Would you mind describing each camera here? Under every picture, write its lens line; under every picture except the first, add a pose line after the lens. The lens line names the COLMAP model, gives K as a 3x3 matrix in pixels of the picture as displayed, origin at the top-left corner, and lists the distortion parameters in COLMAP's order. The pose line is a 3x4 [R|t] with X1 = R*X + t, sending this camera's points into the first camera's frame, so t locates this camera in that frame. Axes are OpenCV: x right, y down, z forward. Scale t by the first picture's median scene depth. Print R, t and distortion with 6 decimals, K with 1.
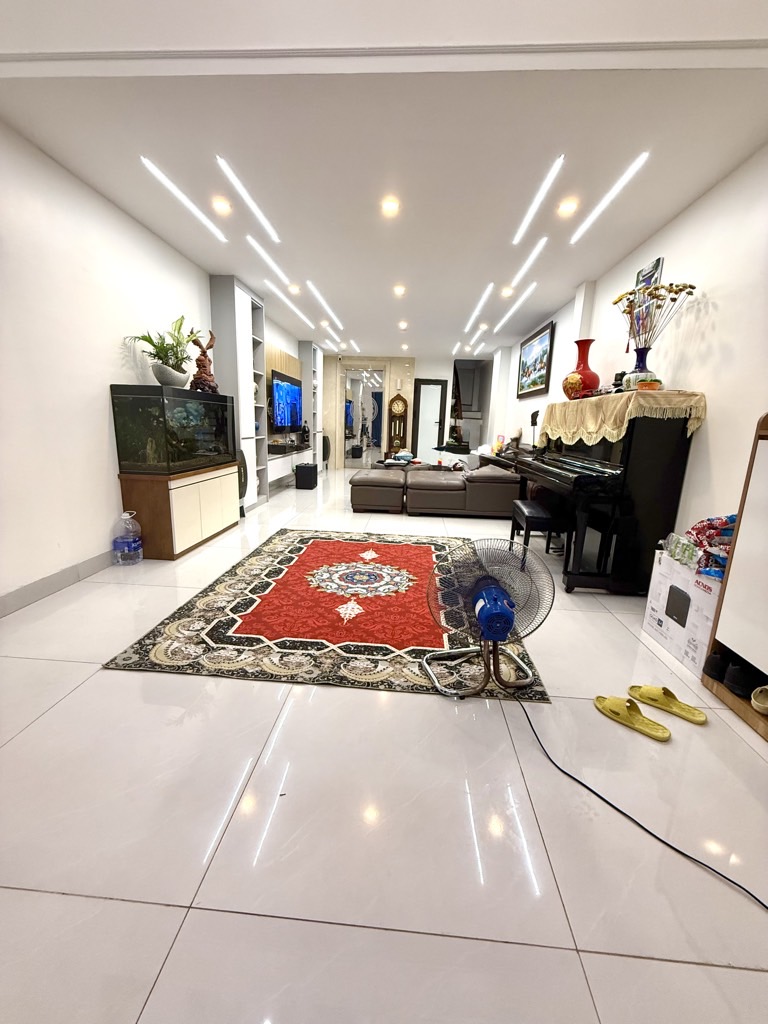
lens RADIAL K [[406.7, 0, 384.0], [0, 406.7, 512.0], [0, 0, 1]] dist [-0.001670, 0.000152]
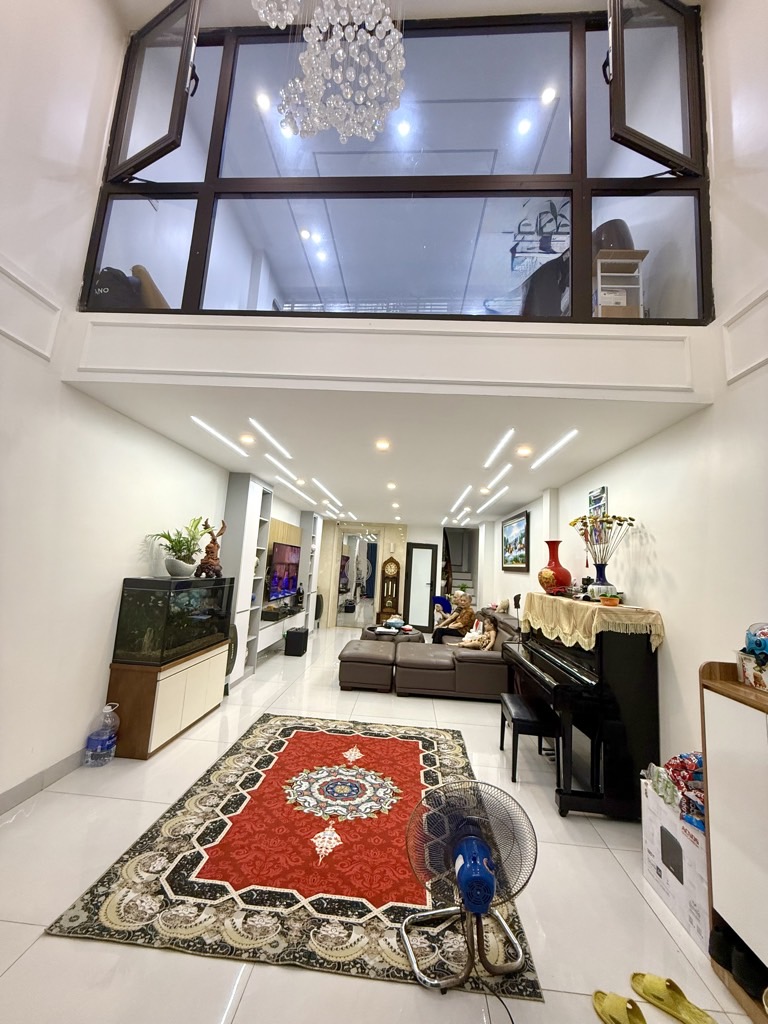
lens RADIAL K [[406.7, 0, 384.0], [0, 406.7, 512.0], [0, 0, 1]] dist [-0.001670, 0.000152]
pose [[0.999566, 0.028474, 0.007492, 0.014853], [-0.024225, 0.939961, -0.340422, -0.124242], [-0.016735, 0.340093, 0.940243, -0.104143]]
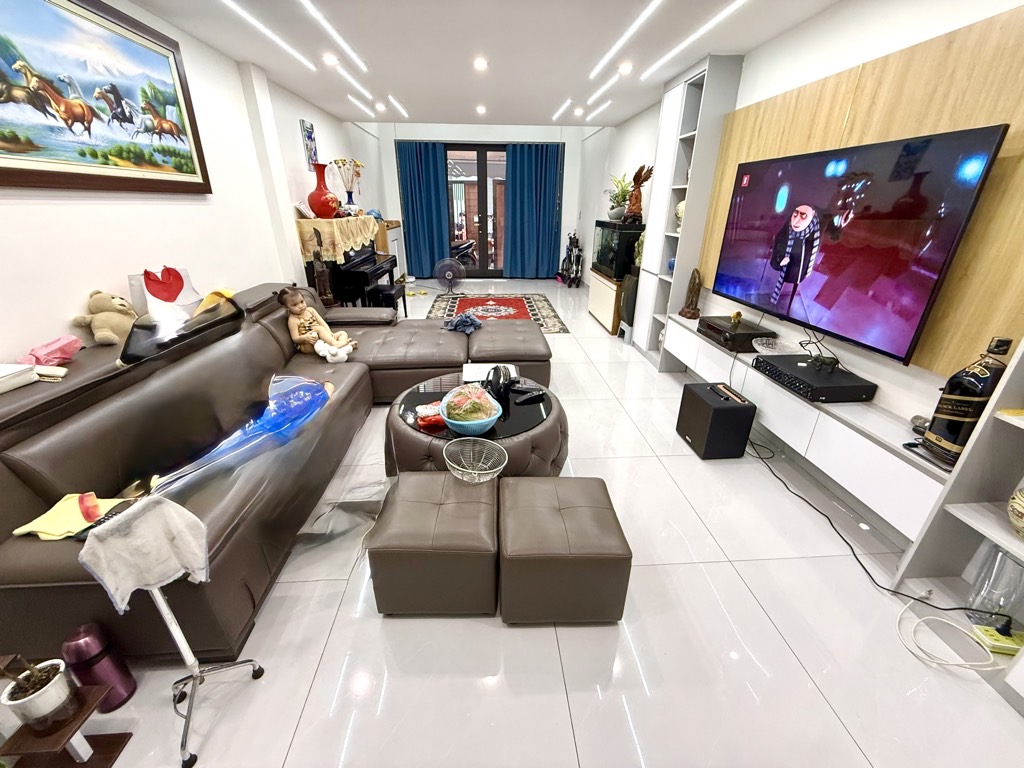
lens RADIAL K [[407.8, 0, 510.8], [0, 407.8, 382.1], [0, 0, 1]] dist [0.001707, 0.000325]
pose [[-0.990446, 0.018647, -0.136631, 0.142587], [-0.064861, 0.811378, 0.580913, -0.785865], [0.121692, 0.584225, -0.802417, 2.957484]]
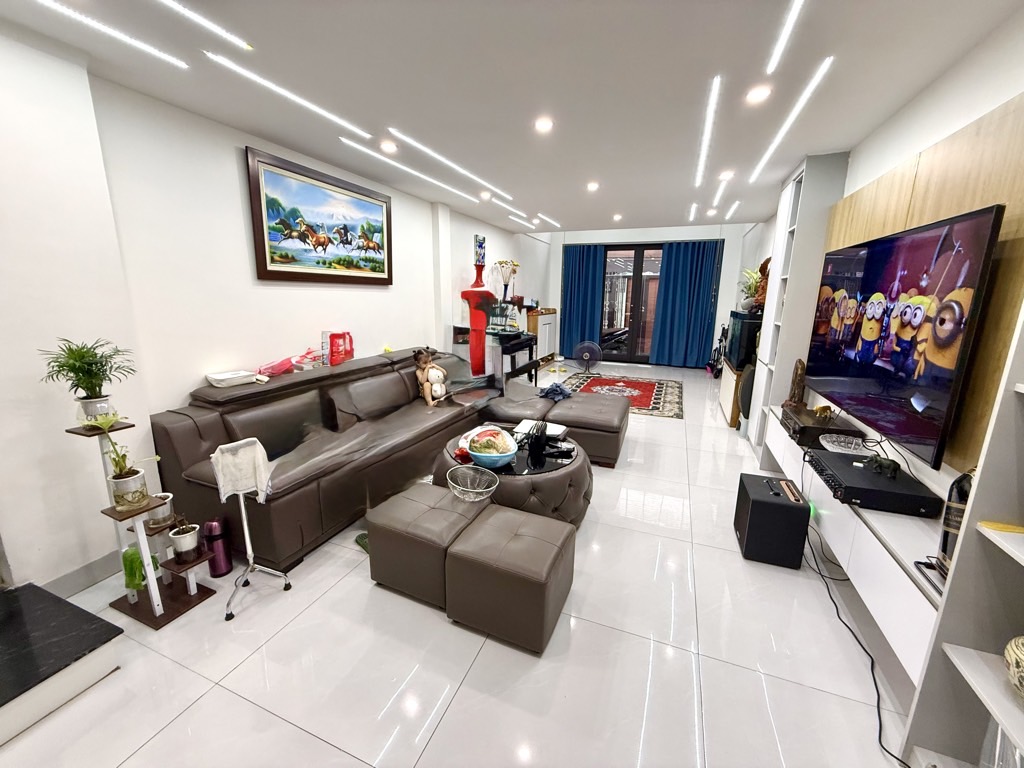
lens RADIAL K [[406.7, 0, 512.0], [0, 406.7, 384.0], [0, 0, 1]] dist [-0.001670, 0.000152]
pose [[-0.951348, -0.108007, 0.288567, -0.152616], [0.022984, 0.909062, 0.416027, -0.808537], [-0.307259, 0.402419, -0.862352, 3.078809]]
